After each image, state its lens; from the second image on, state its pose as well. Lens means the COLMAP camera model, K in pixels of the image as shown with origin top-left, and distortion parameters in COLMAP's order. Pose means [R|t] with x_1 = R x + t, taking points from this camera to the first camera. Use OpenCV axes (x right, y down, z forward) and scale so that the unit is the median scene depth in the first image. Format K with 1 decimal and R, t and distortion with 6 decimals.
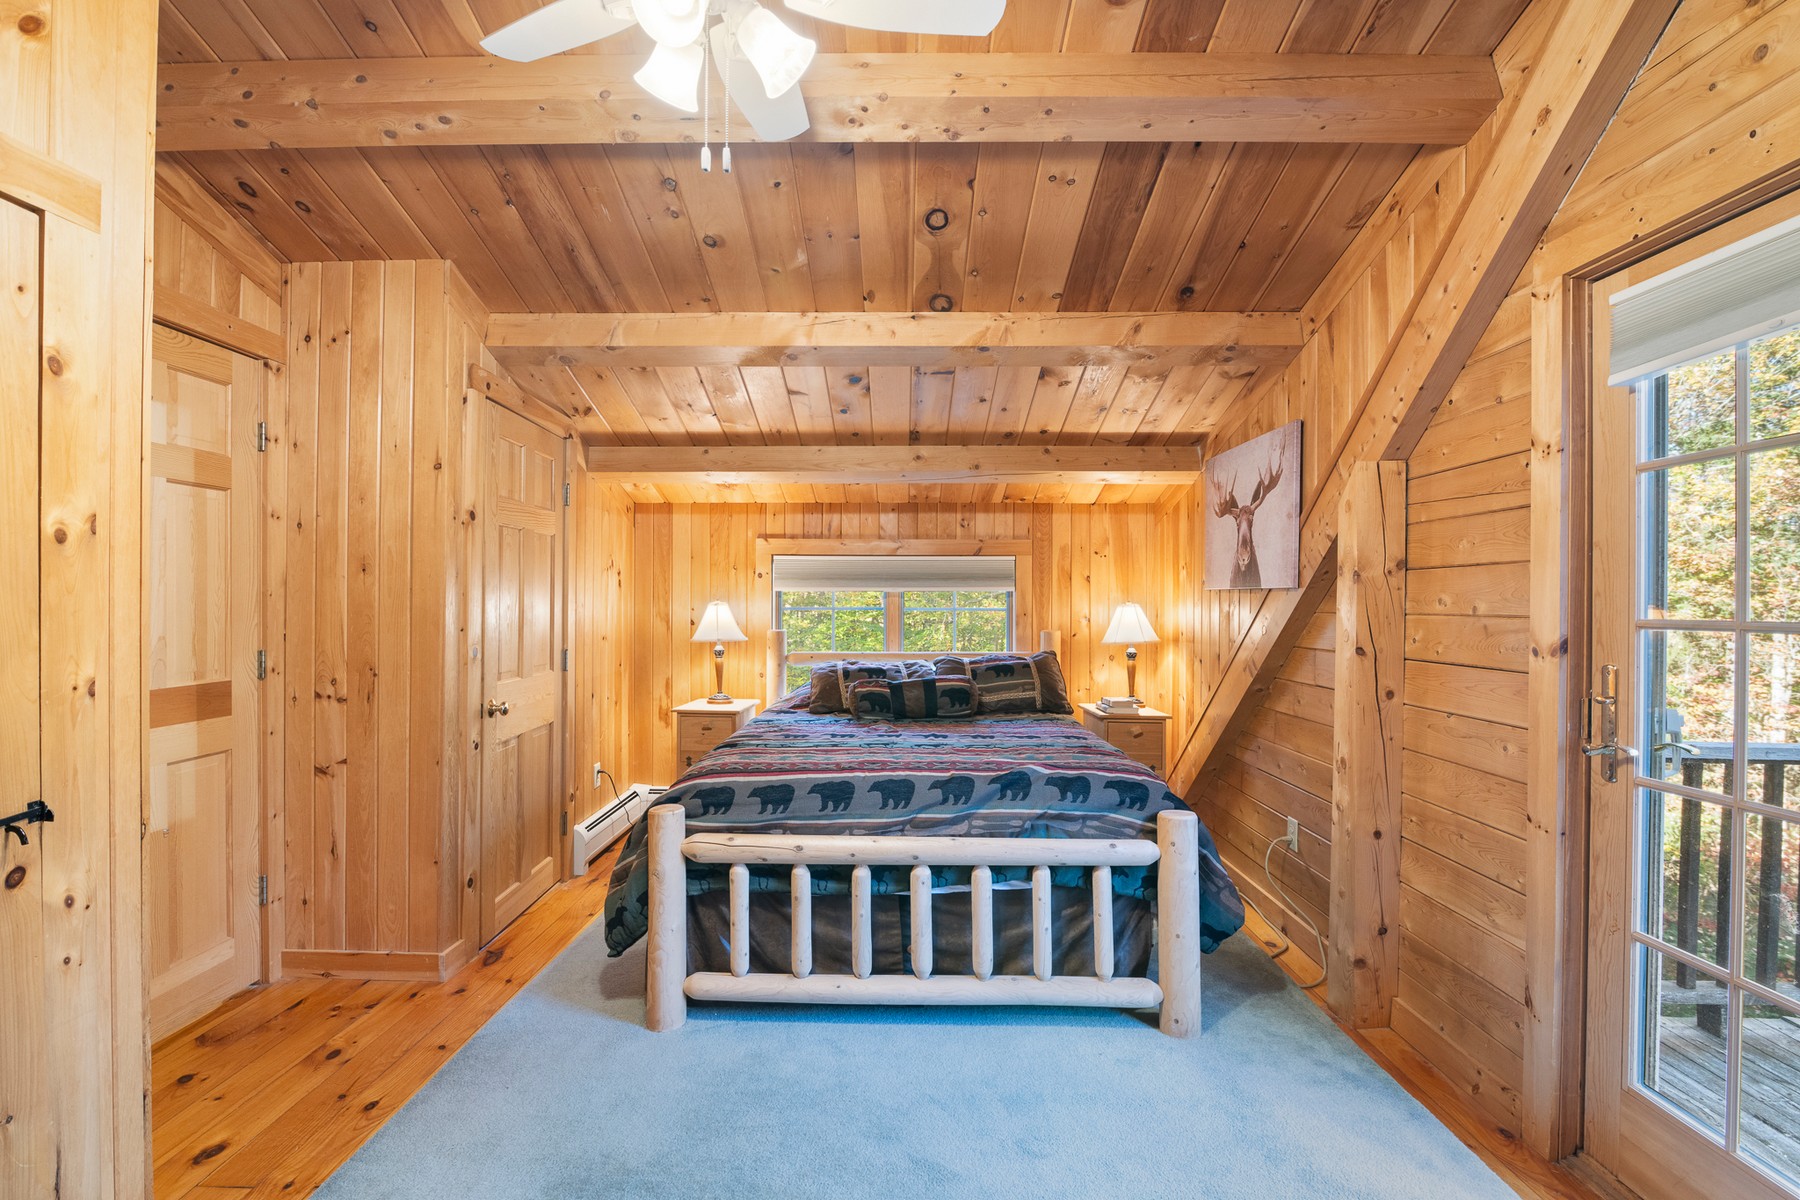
lens RADIAL K [[826.0, 0, 893.1], [0, 826.0, 602.6], [0, 0, 1]] dist [-0.022392, 0.002354]
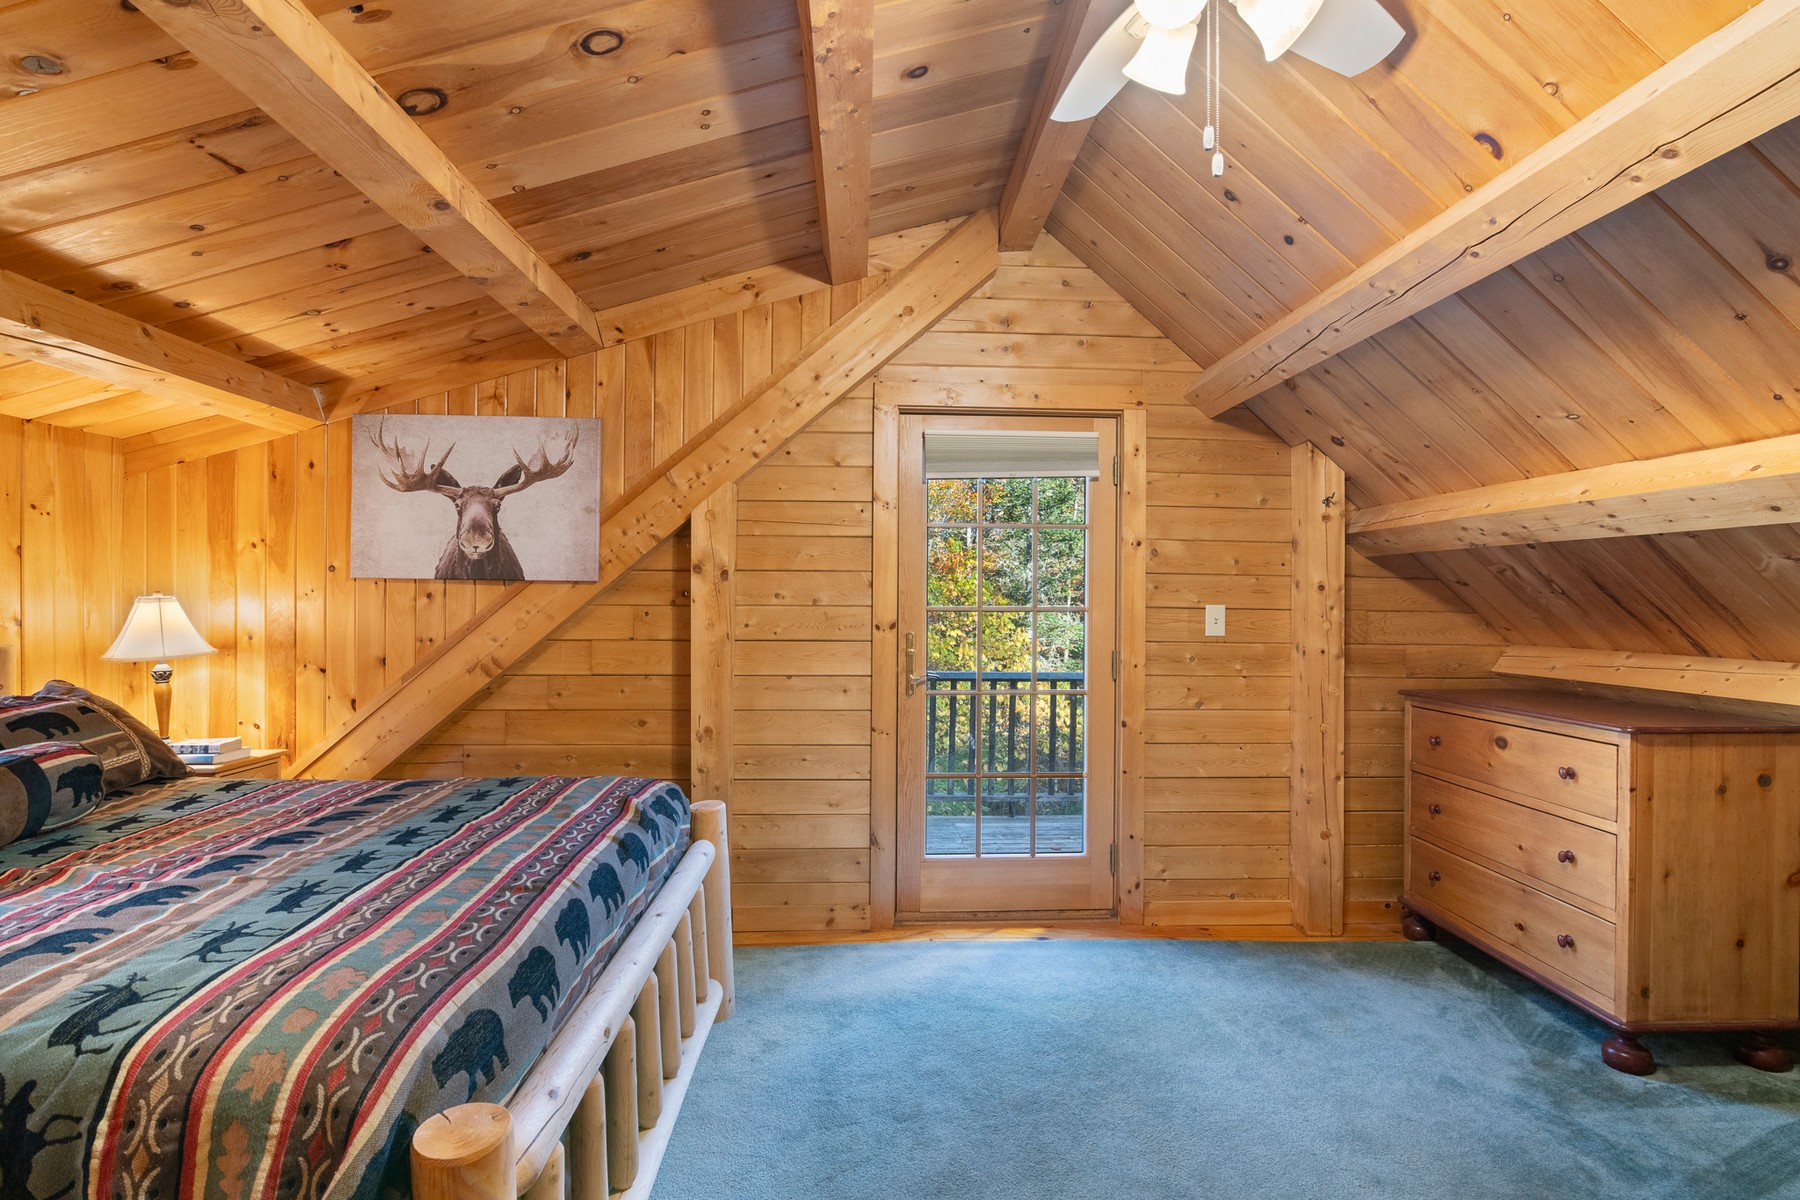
lens RADIAL K [[826.0, 0, 896.0], [0, 826.0, 599.2], [0, 0, 1]] dist [-0.022392, 0.002354]
pose [[-0.062767, -0.006036, 0.998010, -0.562335], [-0.005250, 0.999970, 0.005718, -0.003391], [-0.998014, -0.004880, -0.062797, 0.689741]]
